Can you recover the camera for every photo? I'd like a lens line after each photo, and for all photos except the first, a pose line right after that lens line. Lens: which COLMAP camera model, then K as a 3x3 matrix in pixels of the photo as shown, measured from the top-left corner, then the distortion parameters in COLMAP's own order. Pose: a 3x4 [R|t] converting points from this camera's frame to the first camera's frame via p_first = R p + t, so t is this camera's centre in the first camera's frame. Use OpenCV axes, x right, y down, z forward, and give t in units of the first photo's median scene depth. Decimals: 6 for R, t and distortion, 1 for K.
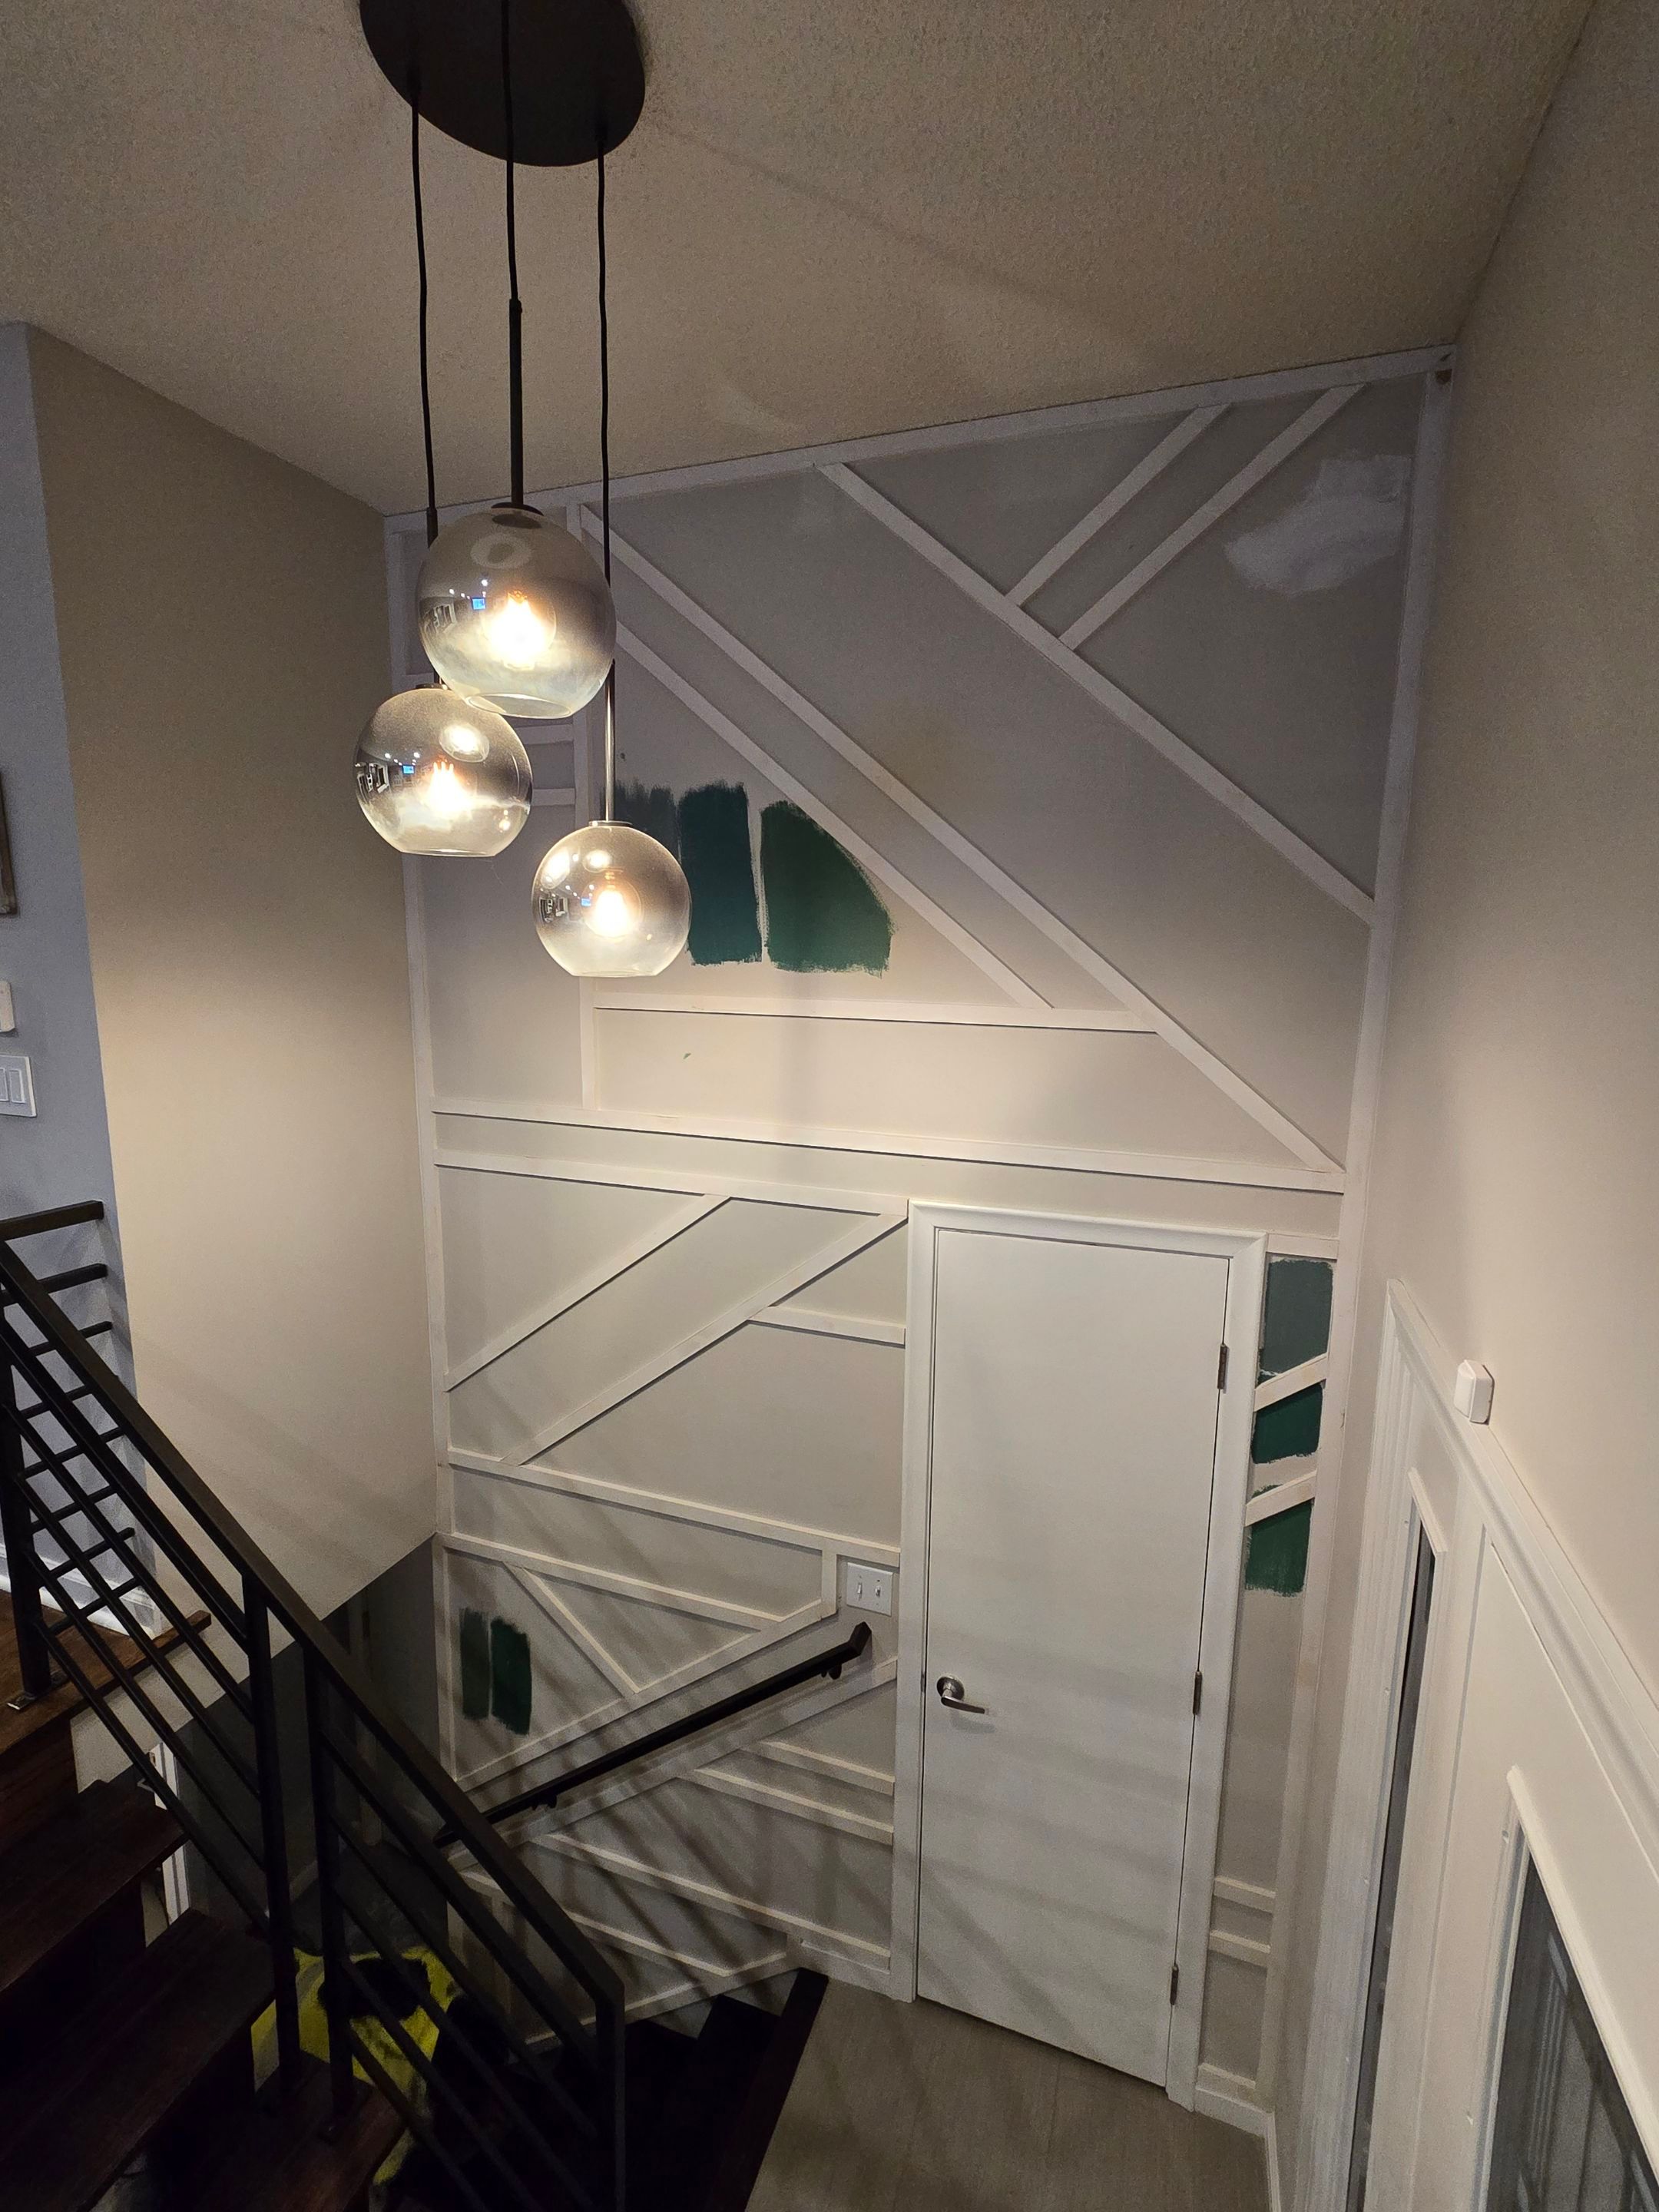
lens RADIAL K [[1008.0, 0, 843.5], [0, 1008.0, 1110.7], [0, 0, 1]] dist [-0.000211, 0.000109]
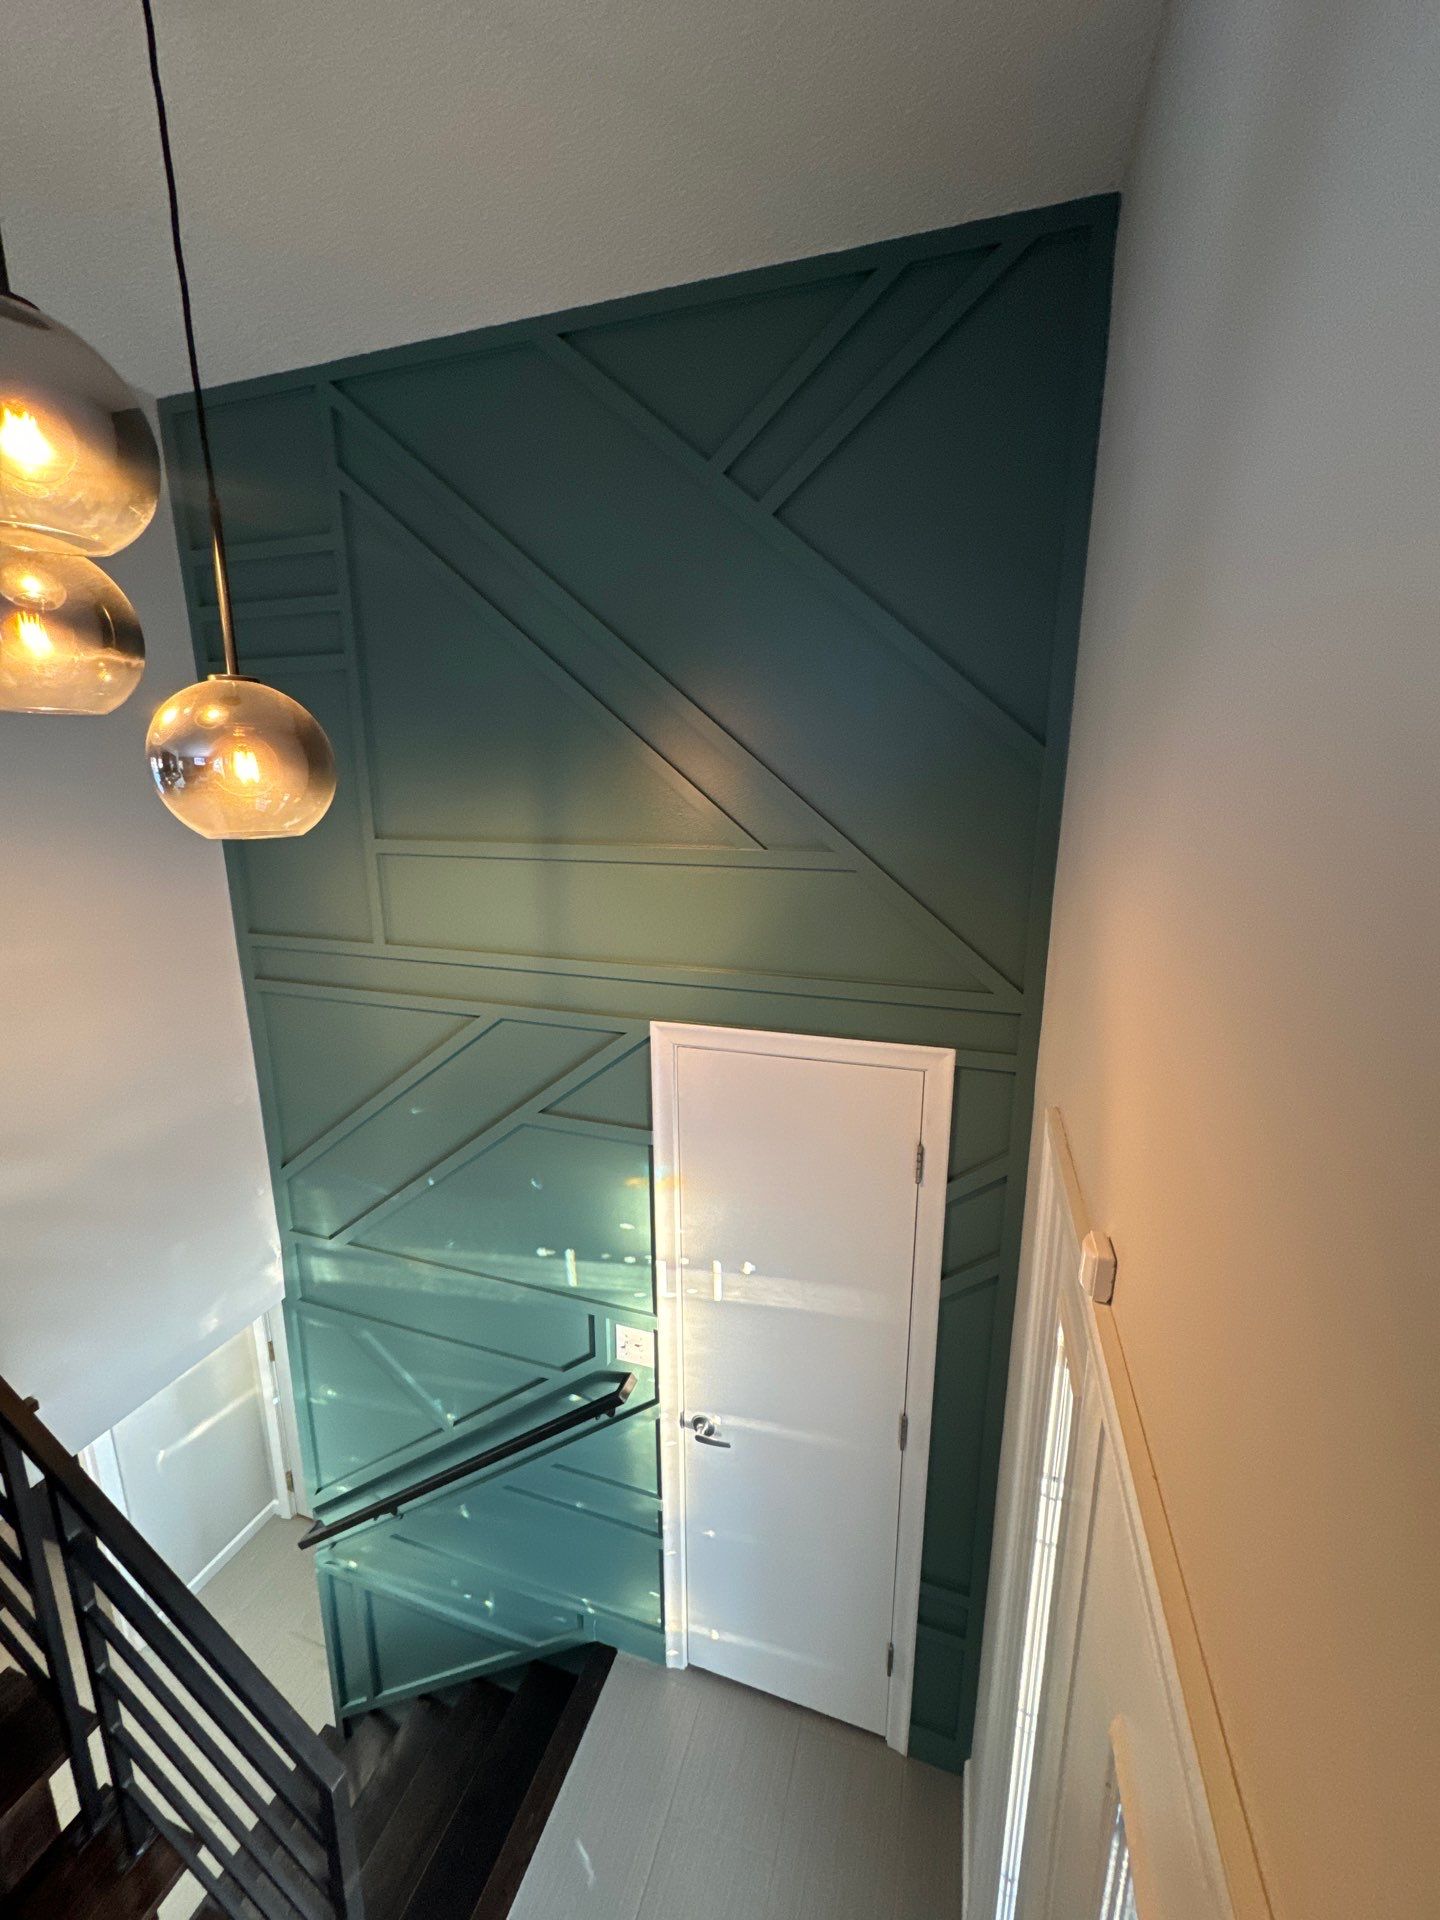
lens RADIAL K [[766.6, 0, 720.0], [0, 766.6, 960.0], [0, 0, 1]] dist [0.000807, 0.000358]
pose [[0.999475, -0.020715, 0.024893, 0.150140], [0.019116, 0.997839, 0.062864, -0.039415], [-0.026141, -0.062355, 0.997712, 0.177053]]
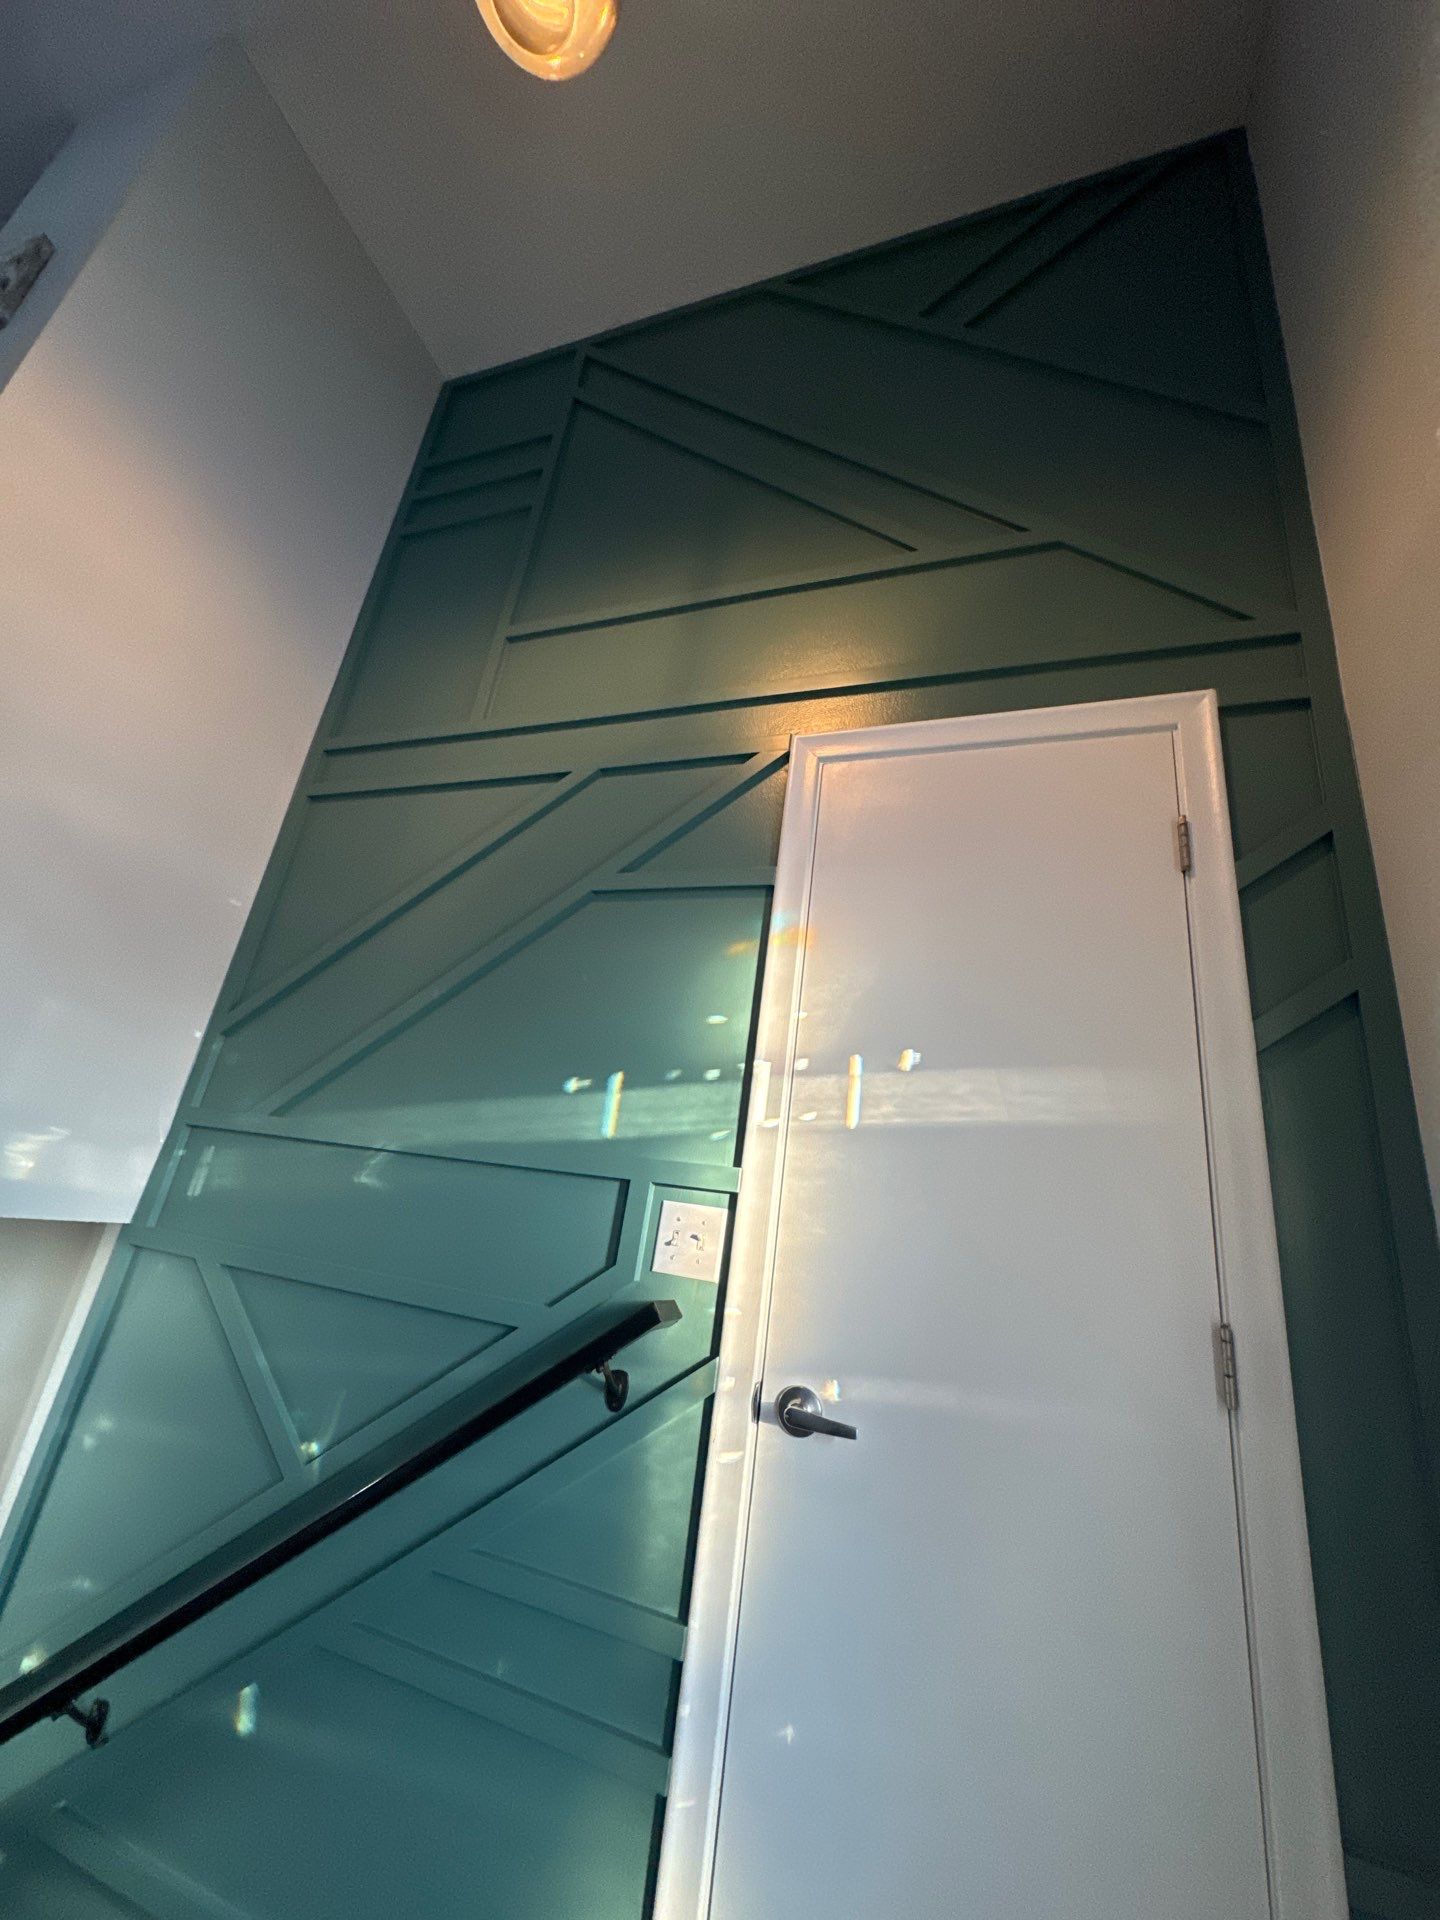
lens RADIAL K [[780.1, 0, 729.6], [0, 780.1, 946.0], [0, 0, 1]] dist [0.001632, 0.000551]
pose [[0.992110, 0.120289, -0.035319, 0.062978], [-0.121761, 0.857457, -0.499942, 0.741612], [-0.029853, 0.500298, 0.865339, 0.586634]]
